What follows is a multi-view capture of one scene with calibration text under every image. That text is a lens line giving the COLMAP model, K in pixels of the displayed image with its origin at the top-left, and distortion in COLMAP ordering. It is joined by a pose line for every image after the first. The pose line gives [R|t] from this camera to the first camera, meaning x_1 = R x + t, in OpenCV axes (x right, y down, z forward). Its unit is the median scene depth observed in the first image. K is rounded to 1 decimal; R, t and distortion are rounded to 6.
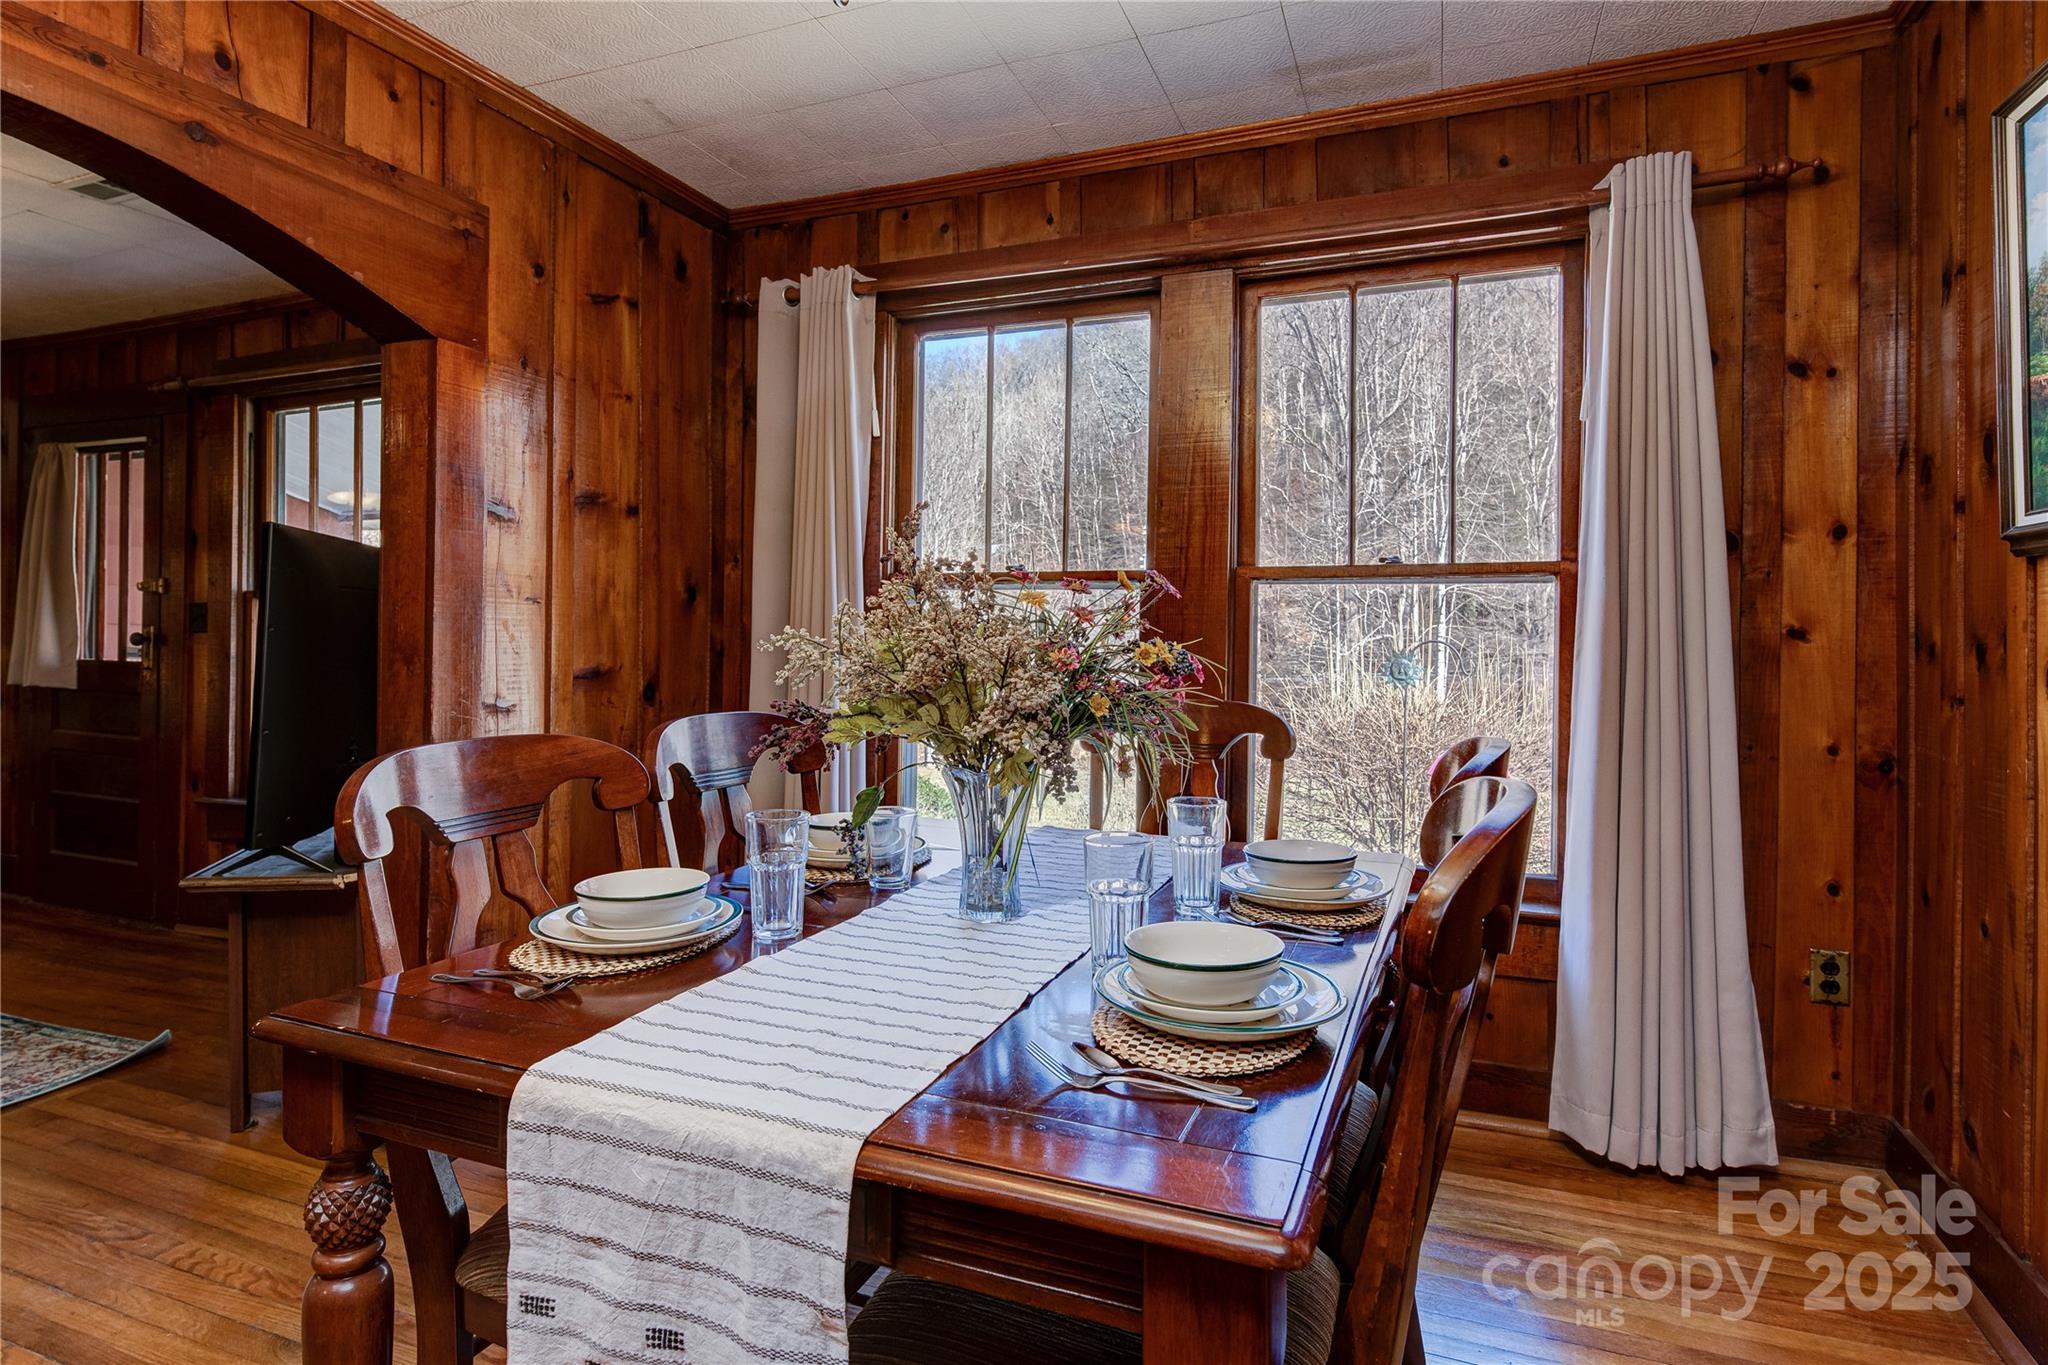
lens RADIAL K [[998.4, 0, 1014.0], [0, 998.4, 665.0], [0, 0, 1]] dist [0.008504, -0.005848]
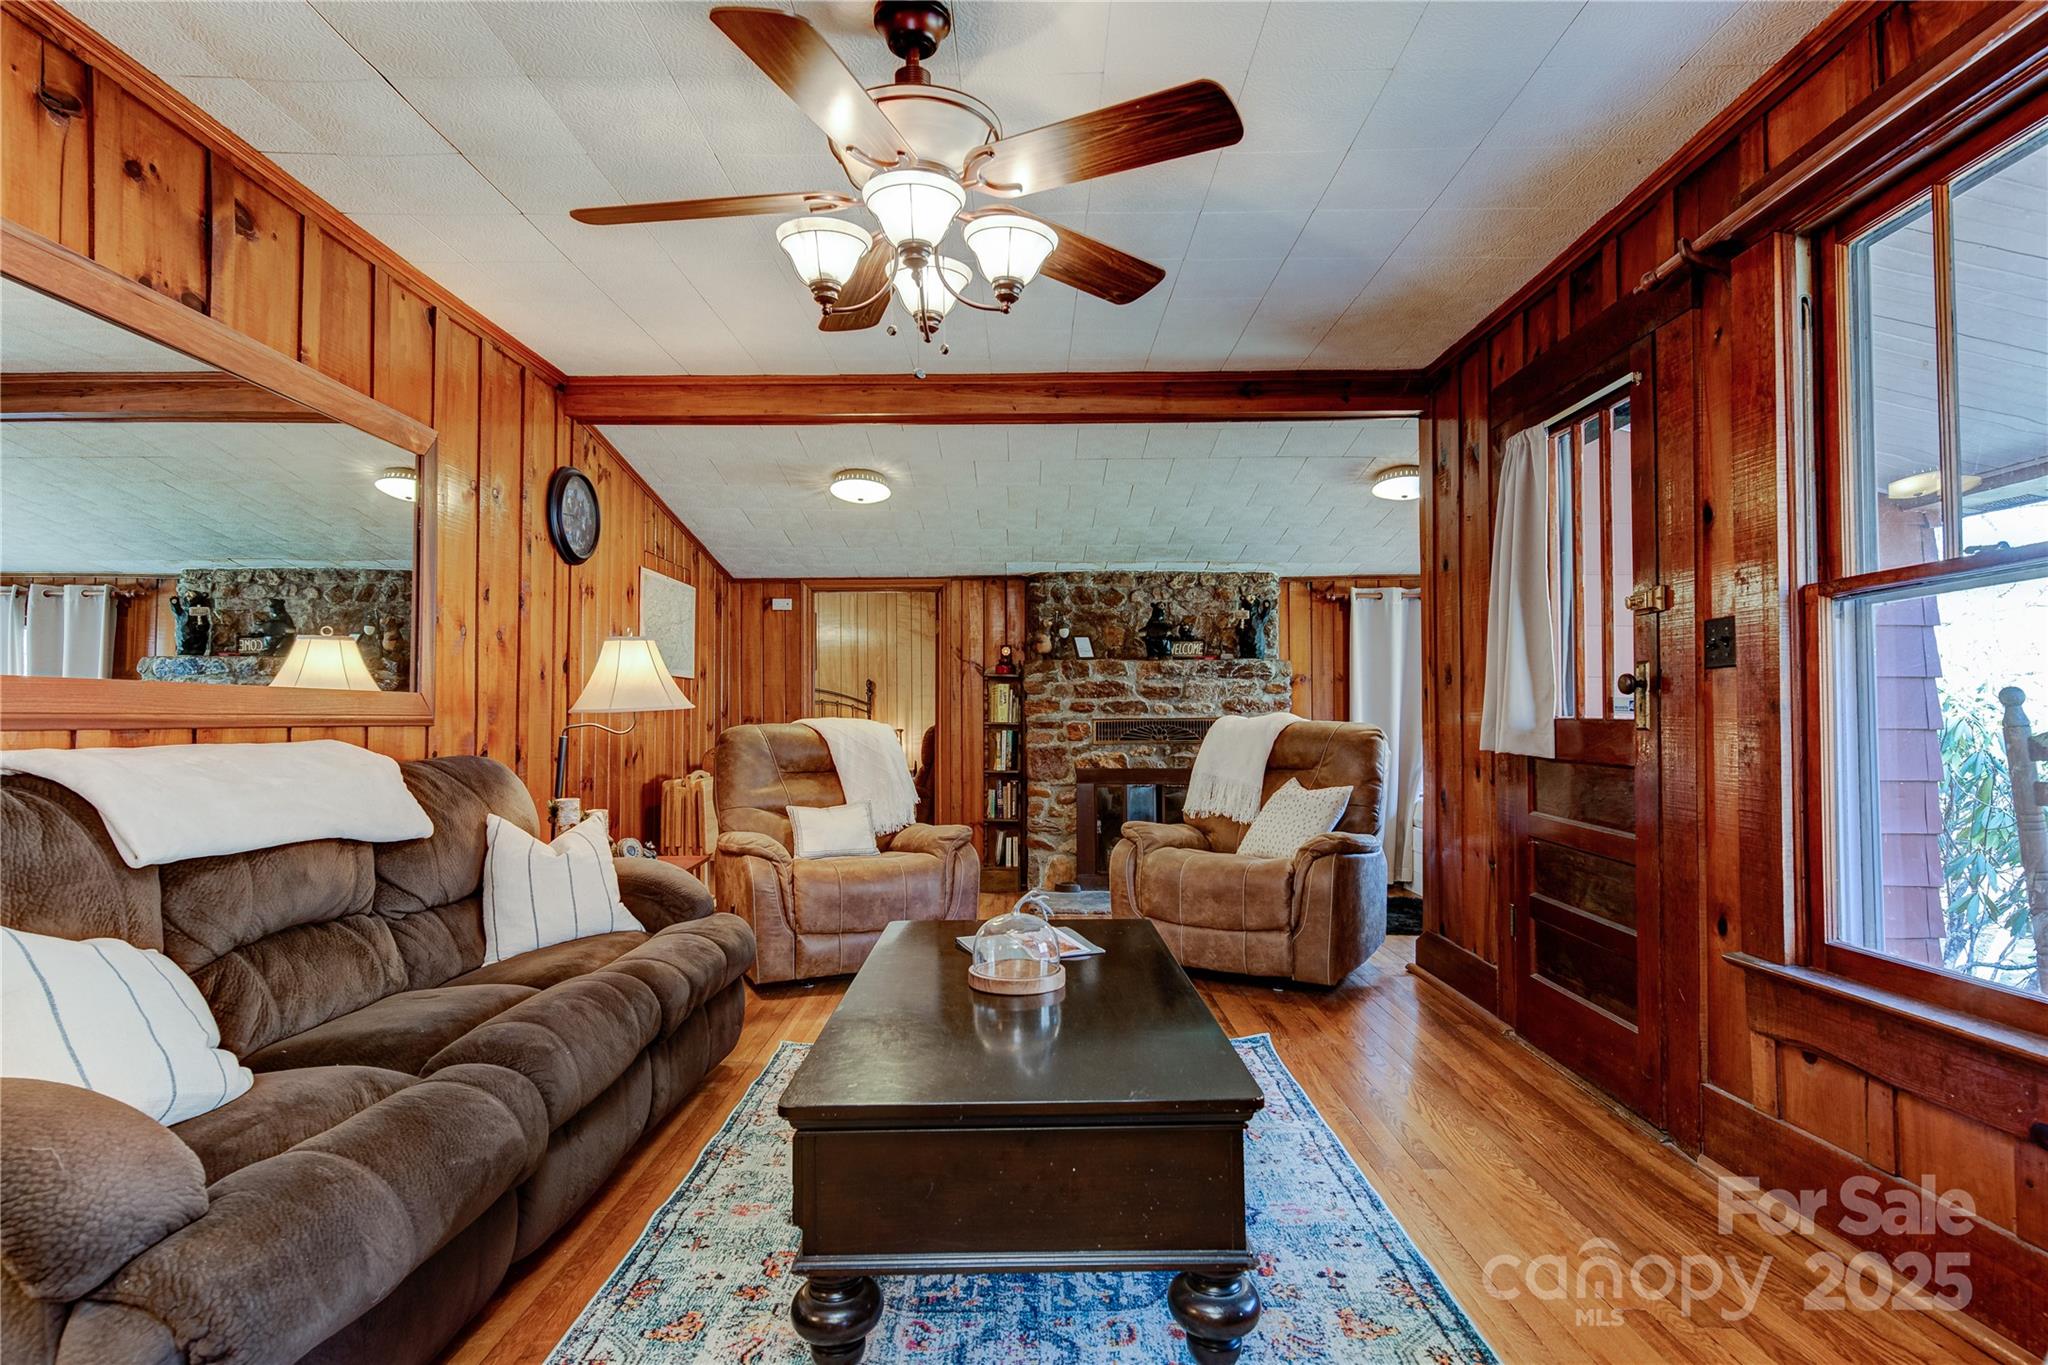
lens RADIAL K [[1024.1, 0, 1020.3], [0, 1024.1, 690.5], [0, 0, 1]] dist [0.005580, 0.000633]
pose [[0.322046, -0.035152, -0.946071, -0.366655], [0.008596, 0.999378, -0.034206, -0.002092], [0.946685, 0.002884, 0.322148, 0.405146]]
